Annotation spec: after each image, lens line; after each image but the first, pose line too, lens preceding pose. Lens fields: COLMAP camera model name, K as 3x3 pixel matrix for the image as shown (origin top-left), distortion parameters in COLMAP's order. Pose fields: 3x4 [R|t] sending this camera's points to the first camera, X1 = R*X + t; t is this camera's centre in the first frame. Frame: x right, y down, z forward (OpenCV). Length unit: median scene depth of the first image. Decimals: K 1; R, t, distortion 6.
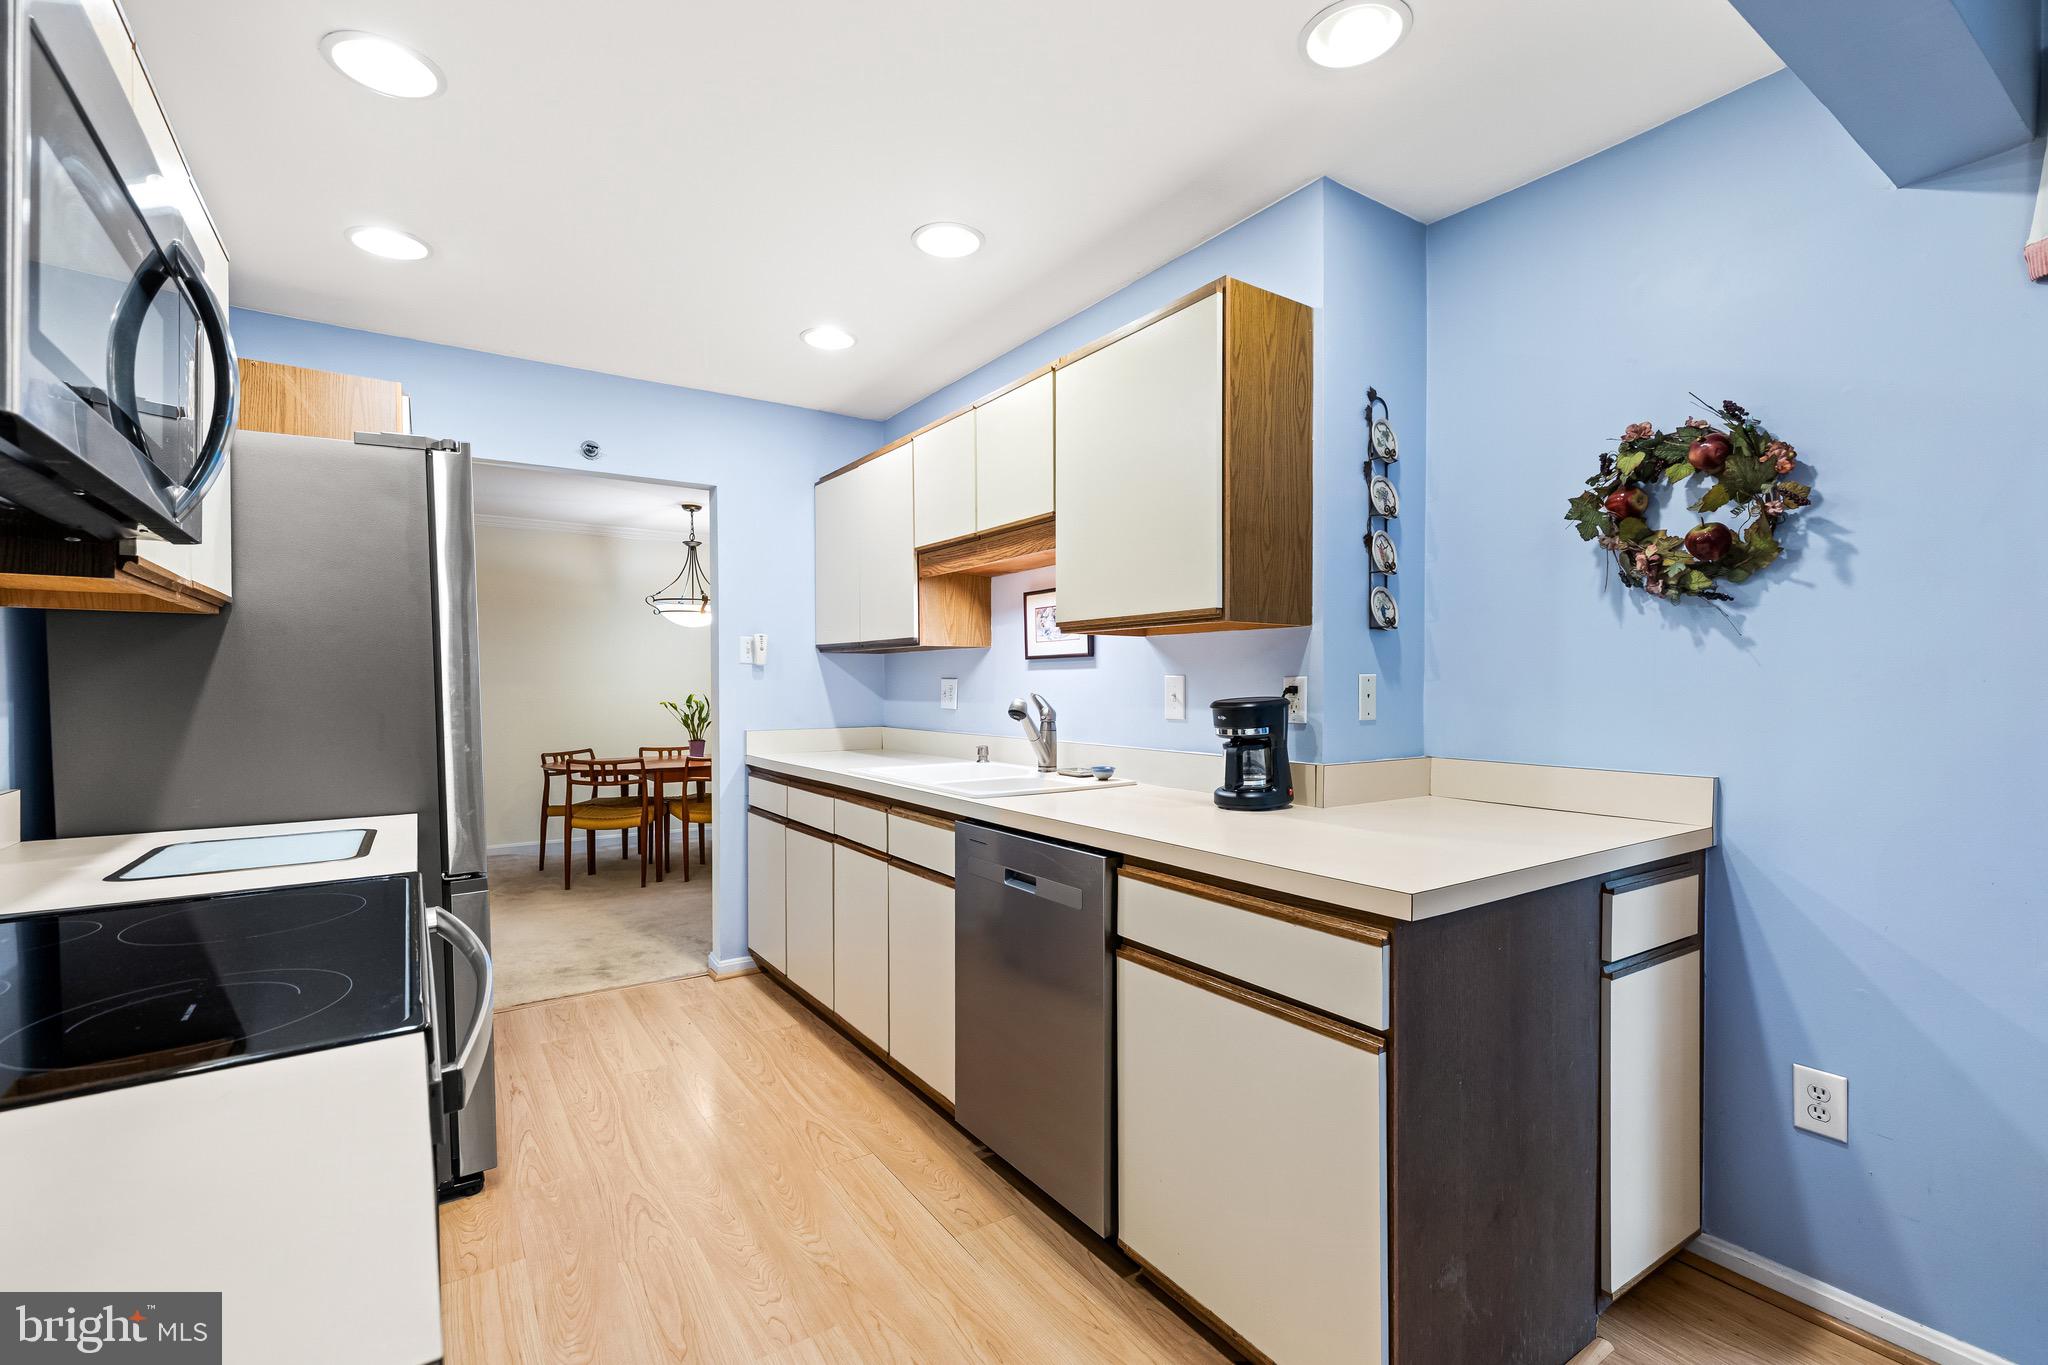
lens RADIAL K [[894.4, 0, 1025.9], [0, 894.4, 699.7], [0, 0, 1]] dist [0.000436, -0.000050]
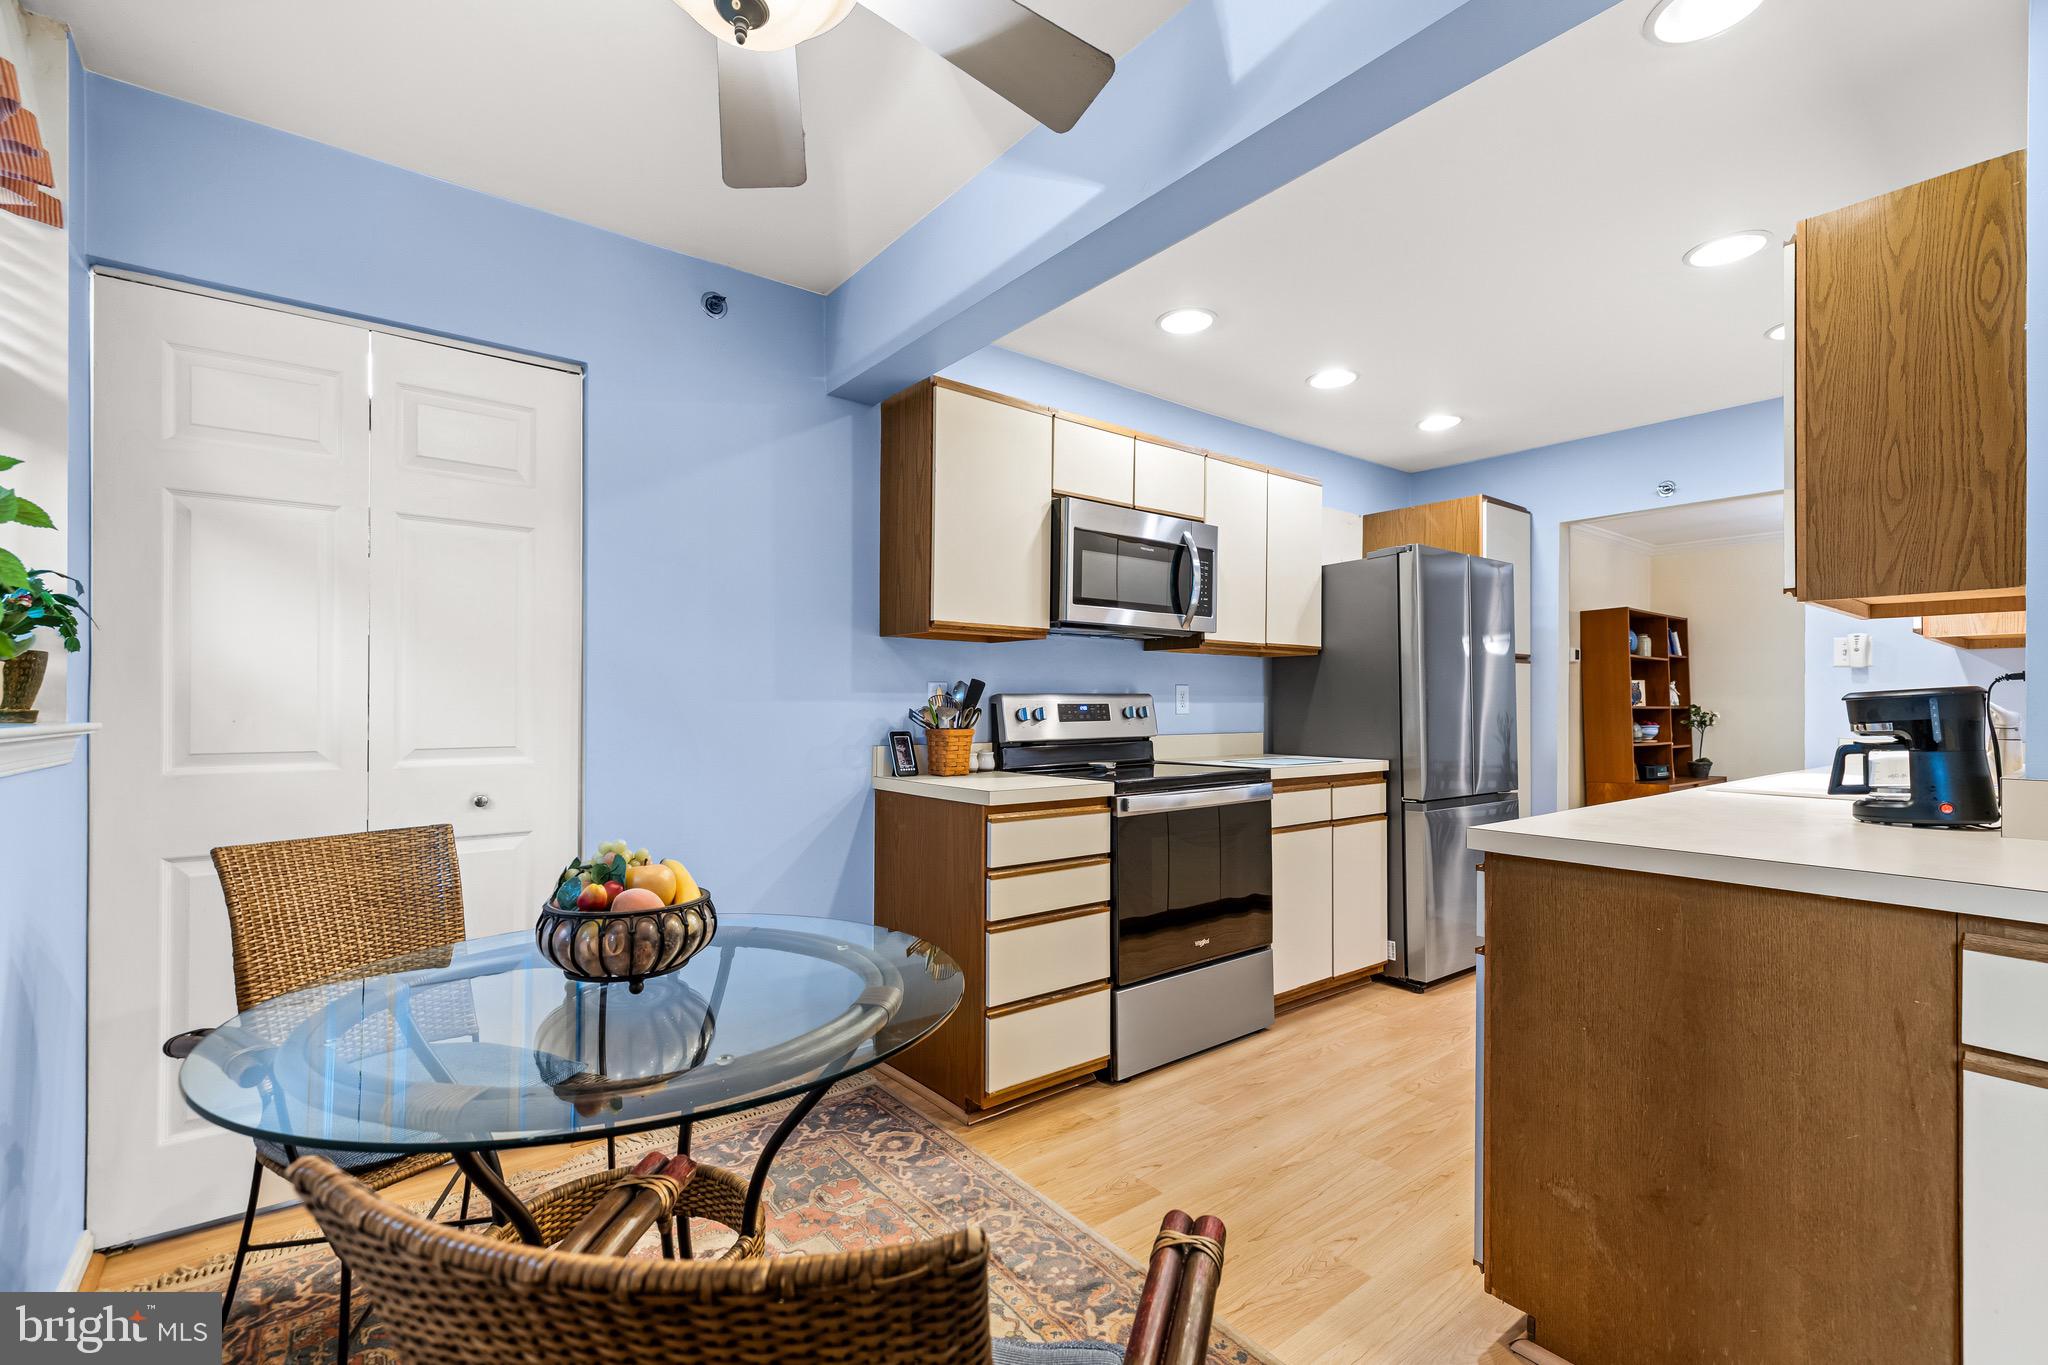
lens RADIAL K [[894.4, 0, 1025.9], [0, 894.4, 699.7], [0, 0, 1]] dist [0.000436, -0.000050]
pose [[0.064791, -0.004188, -0.997890, 1.000826], [-0.020088, 0.999783, -0.005500, 0.029284], [0.997697, 0.020402, 0.064693, 0.154876]]
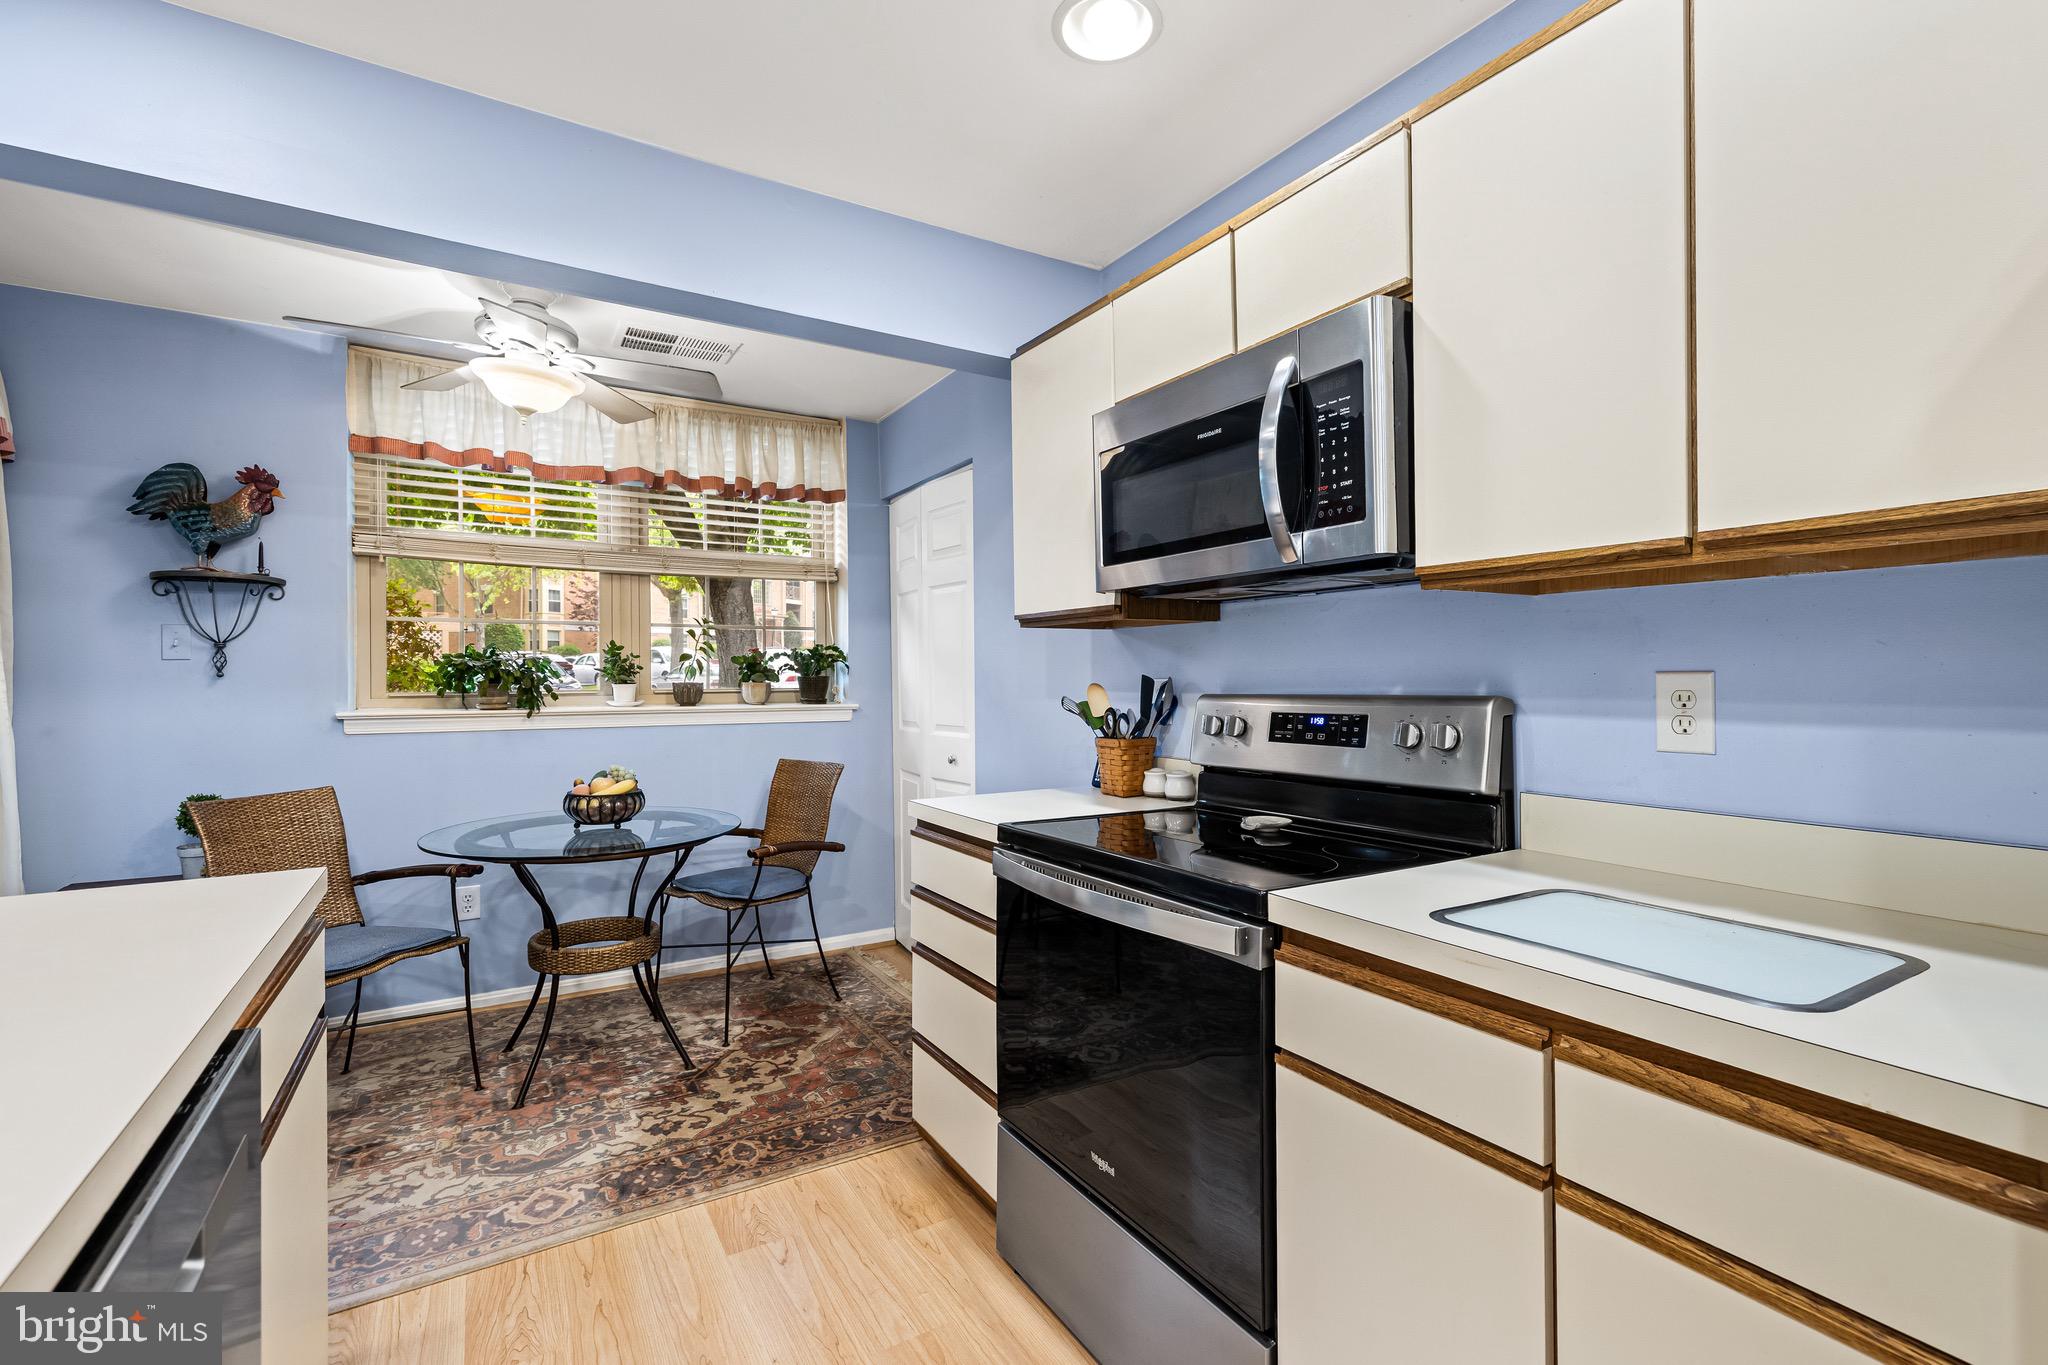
lens RADIAL K [[896.7, 0, 1028.6], [0, 896.7, 673.8], [0, 0, 1]] dist [0.003246, 0.000531]
pose [[-0.998840, 0.005427, 0.047854, -0.320589], [0.006156, 0.999867, 0.015108, -0.027921], [-0.047766, 0.015385, -0.998740, 1.252089]]
